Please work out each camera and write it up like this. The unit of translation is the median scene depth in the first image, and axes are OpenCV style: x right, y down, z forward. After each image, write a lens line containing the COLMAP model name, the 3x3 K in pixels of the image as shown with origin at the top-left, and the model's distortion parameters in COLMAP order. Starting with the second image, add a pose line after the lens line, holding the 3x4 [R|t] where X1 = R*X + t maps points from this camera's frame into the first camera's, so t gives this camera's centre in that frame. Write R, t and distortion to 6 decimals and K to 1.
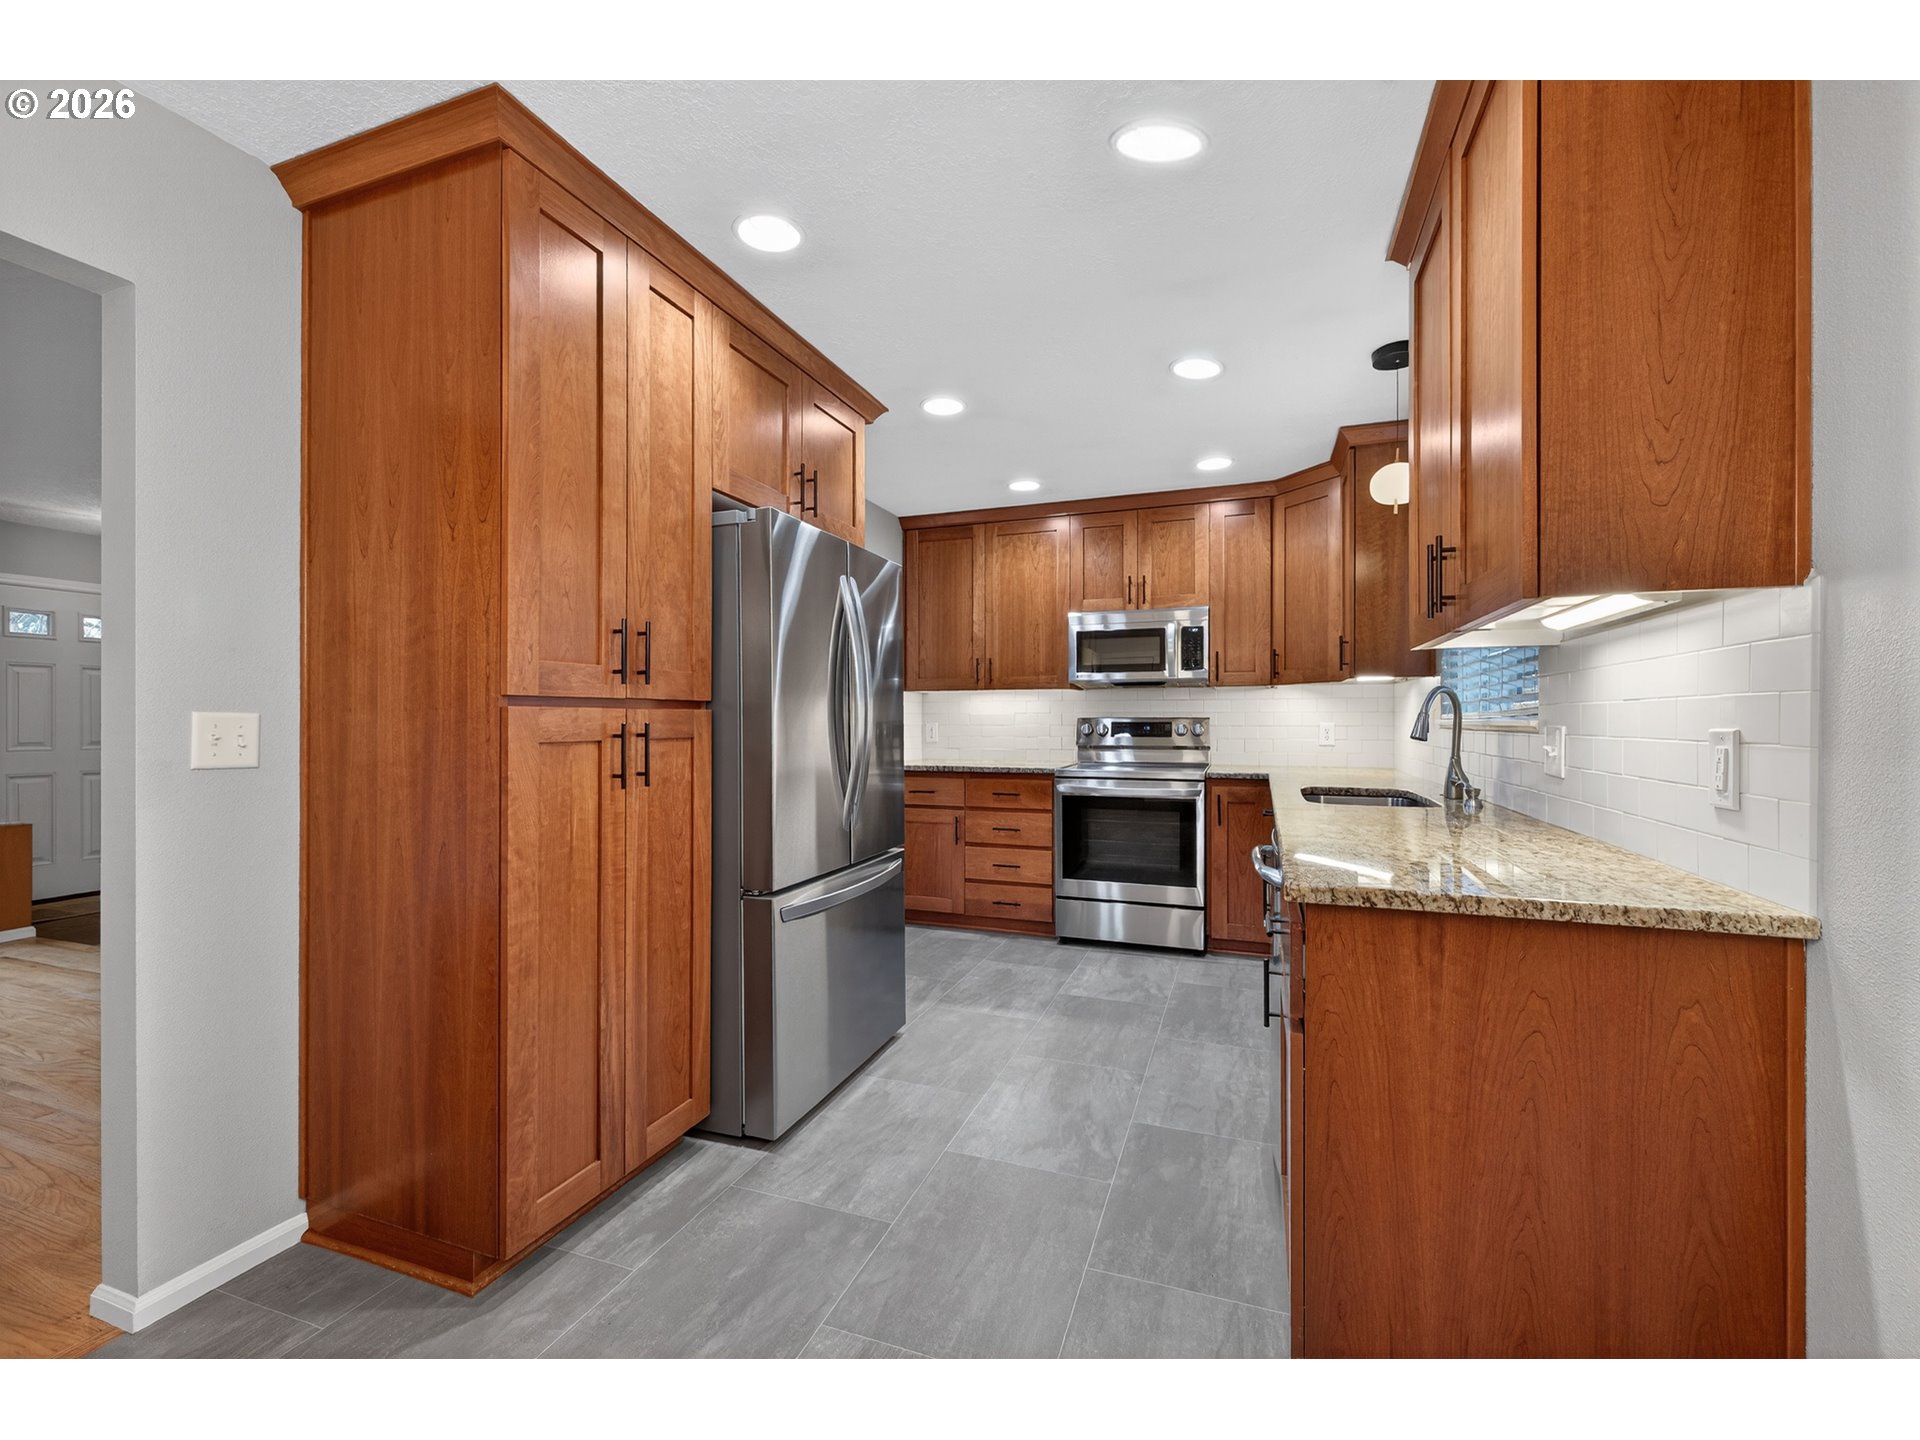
lens RADIAL K [[803.4, 0, 970.6], [0, 803.4, 717.9], [0, 0, 1]] dist [0.002124, -0.000216]
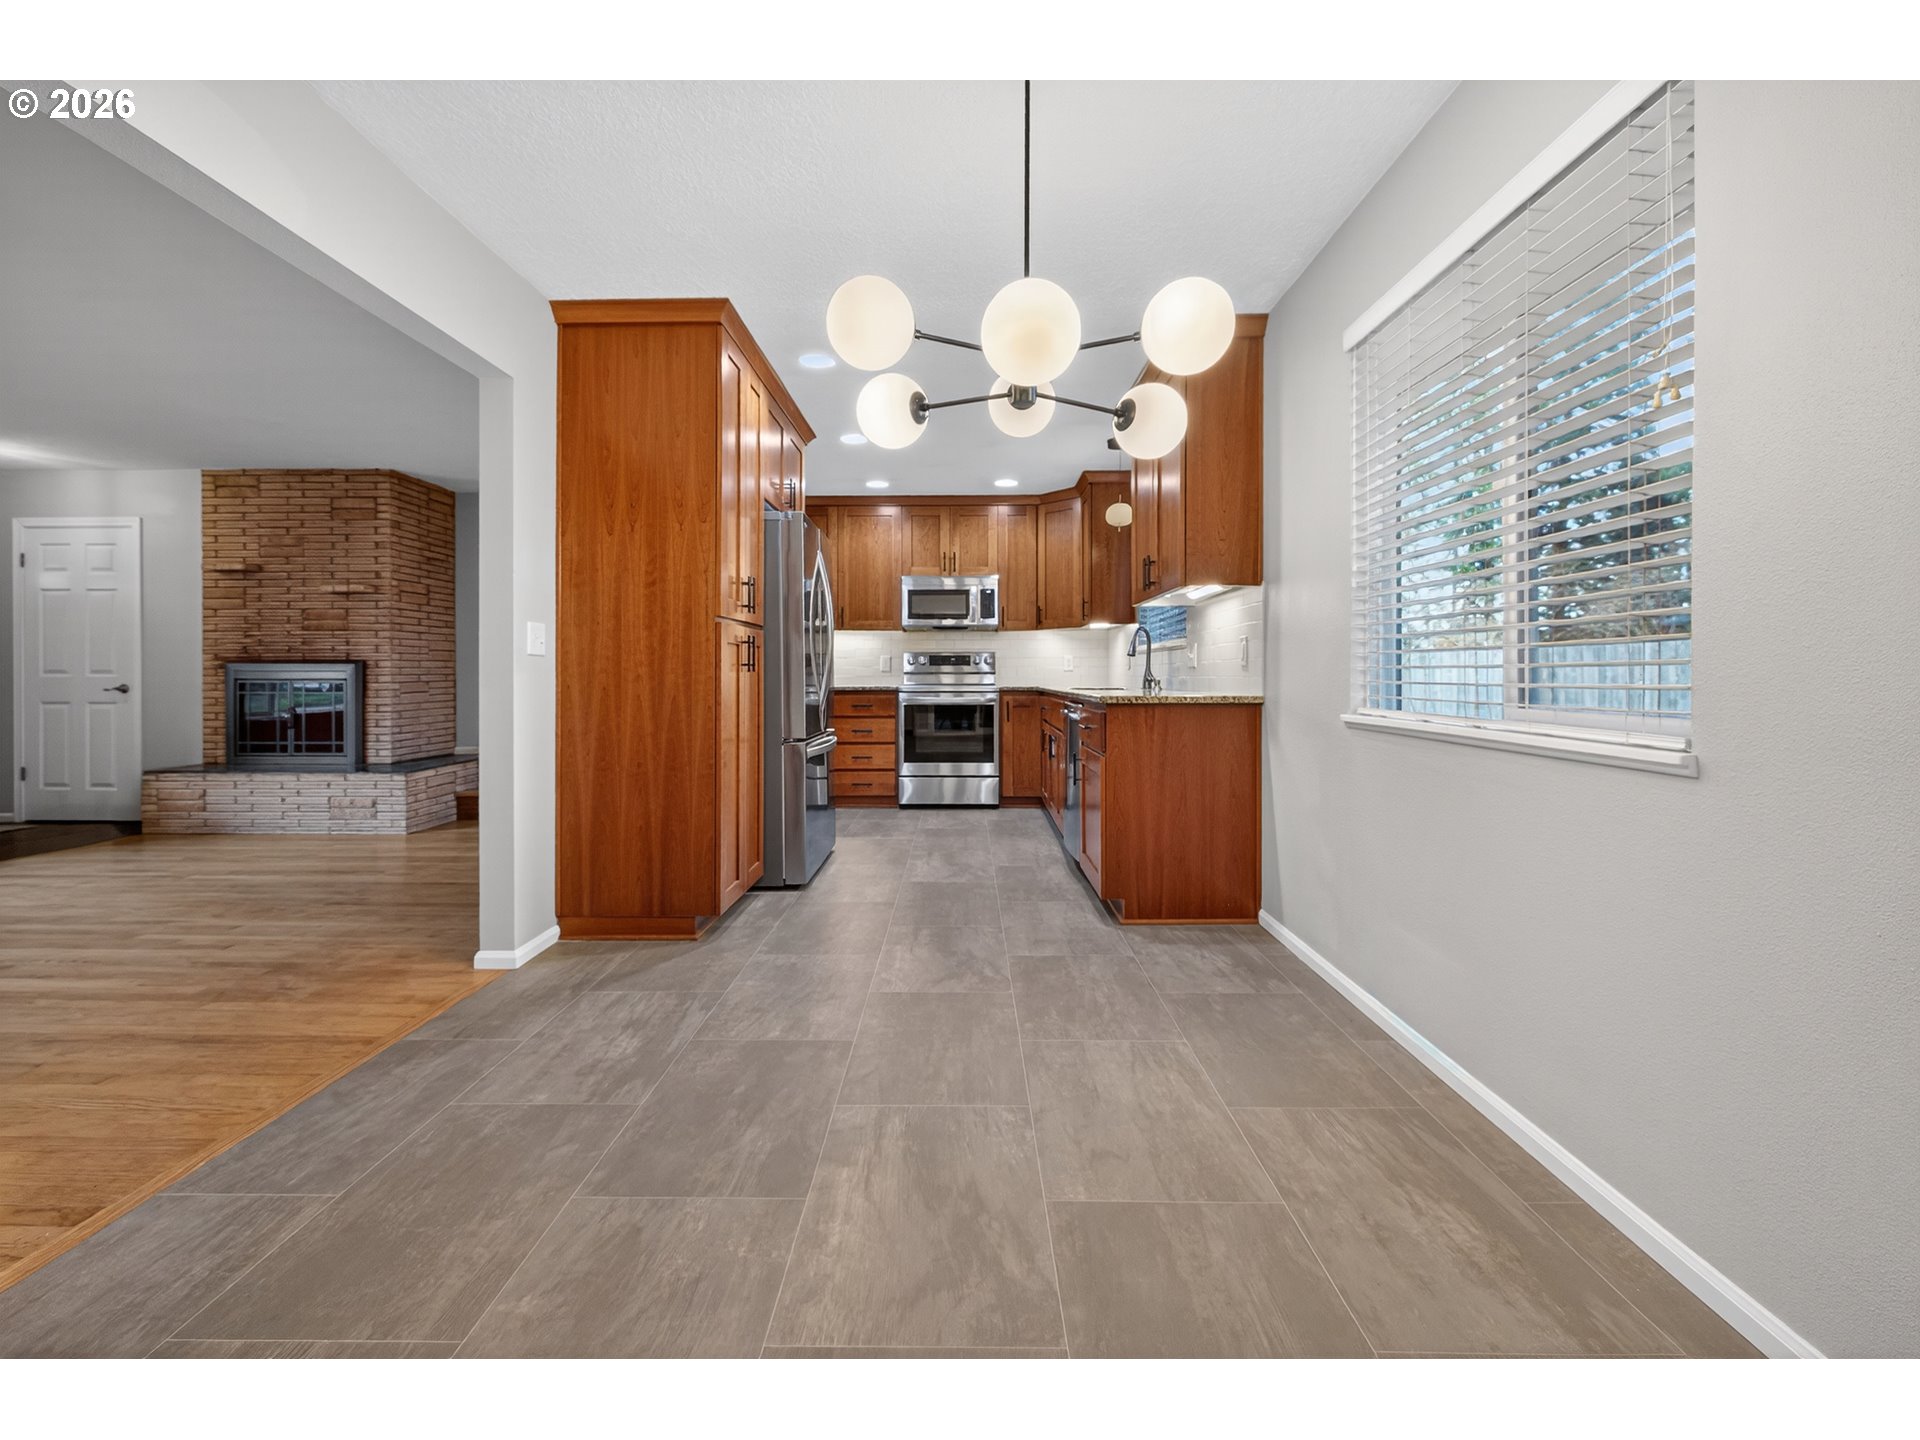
lens RADIAL K [[825.7, 0, 956.8], [0, 825.7, 682.3], [0, 0, 1]] dist [0.000005, -0.000128]
pose [[0.942094, -0.003358, 0.335331, -0.340827], [0.001104, 0.999976, 0.006912, 0.055383], [-0.335346, -0.006141, 0.942075, -0.487655]]
